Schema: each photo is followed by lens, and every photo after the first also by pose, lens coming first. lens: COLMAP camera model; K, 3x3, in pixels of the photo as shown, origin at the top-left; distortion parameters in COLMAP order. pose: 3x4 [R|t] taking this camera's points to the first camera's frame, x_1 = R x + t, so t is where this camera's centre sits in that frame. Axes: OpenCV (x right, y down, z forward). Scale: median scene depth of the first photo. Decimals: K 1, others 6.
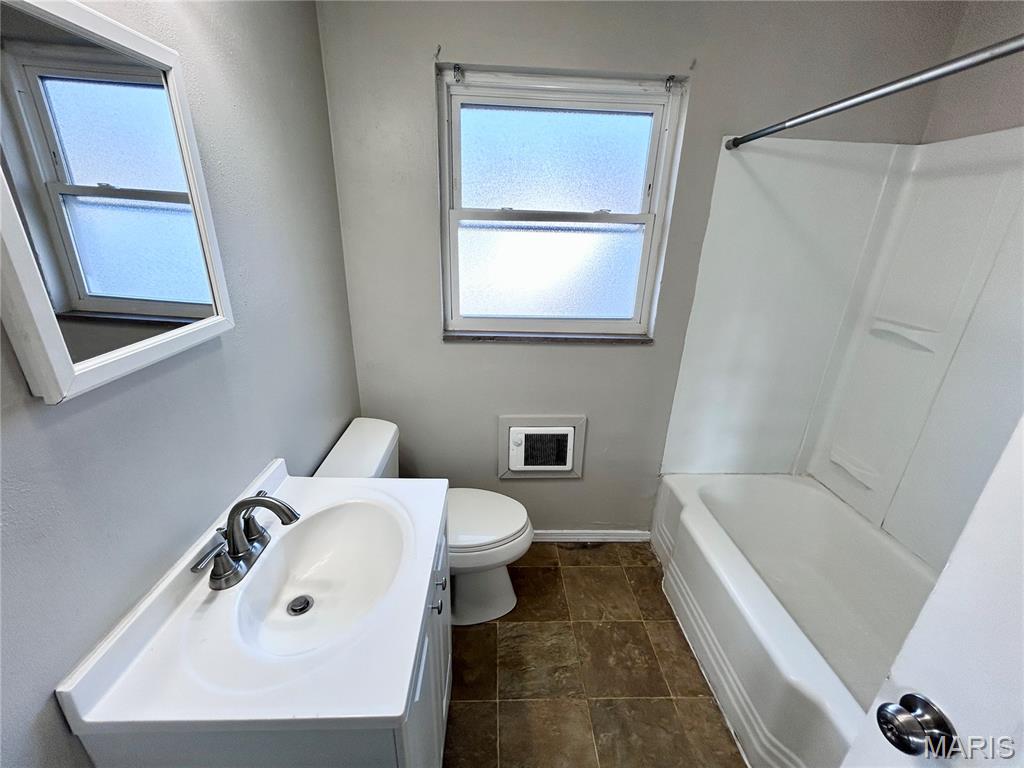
lens RADIAL K [[414.7, 0, 512.2], [0, 414.7, 382.5], [0, 0, 1]] dist [-0.002532, 0.002331]
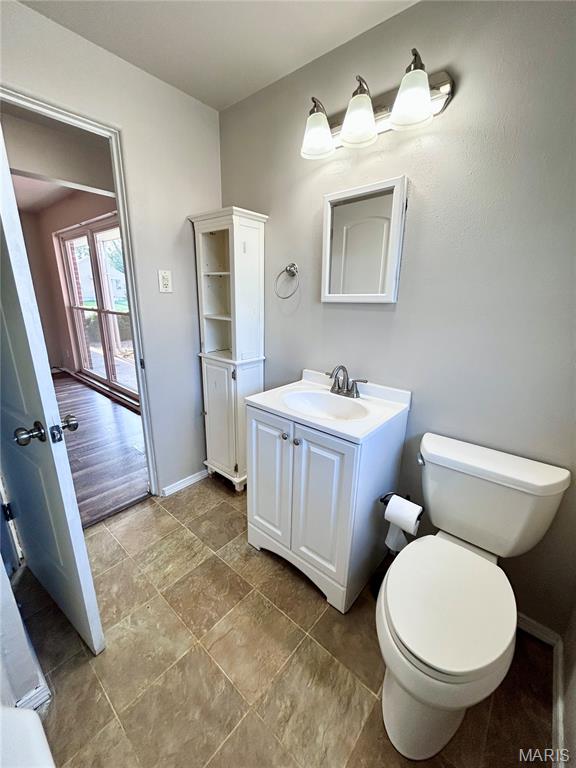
lens RADIAL K [[311.0, 0, 288.2], [0, 311.0, 383.7], [0, 0, 1]] dist [-0.002532, 0.002331]
pose [[-0.678555, 0.161661, -0.716540, 0.482697], [-0.296672, 0.832066, 0.468670, -0.209361], [0.671974, 0.530595, -0.516642, 0.964732]]
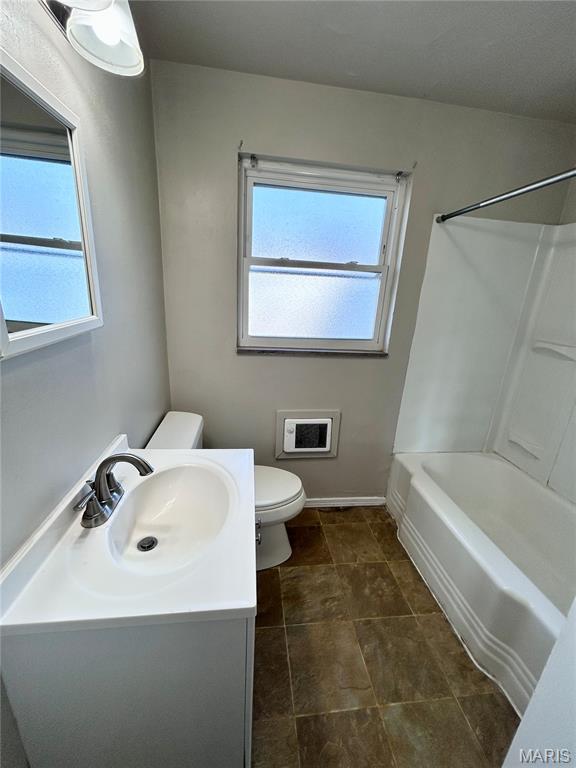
lens RADIAL K [[311.0, 0, 288.4], [0, 311.0, 383.5], [0, 0, 1]] dist [-0.002532, 0.002331]
pose [[0.996294, -0.000850, 0.086011, -0.098340], [0.005909, 0.998265, -0.058583, 0.063424], [-0.085812, 0.058874, 0.994570, -0.010263]]
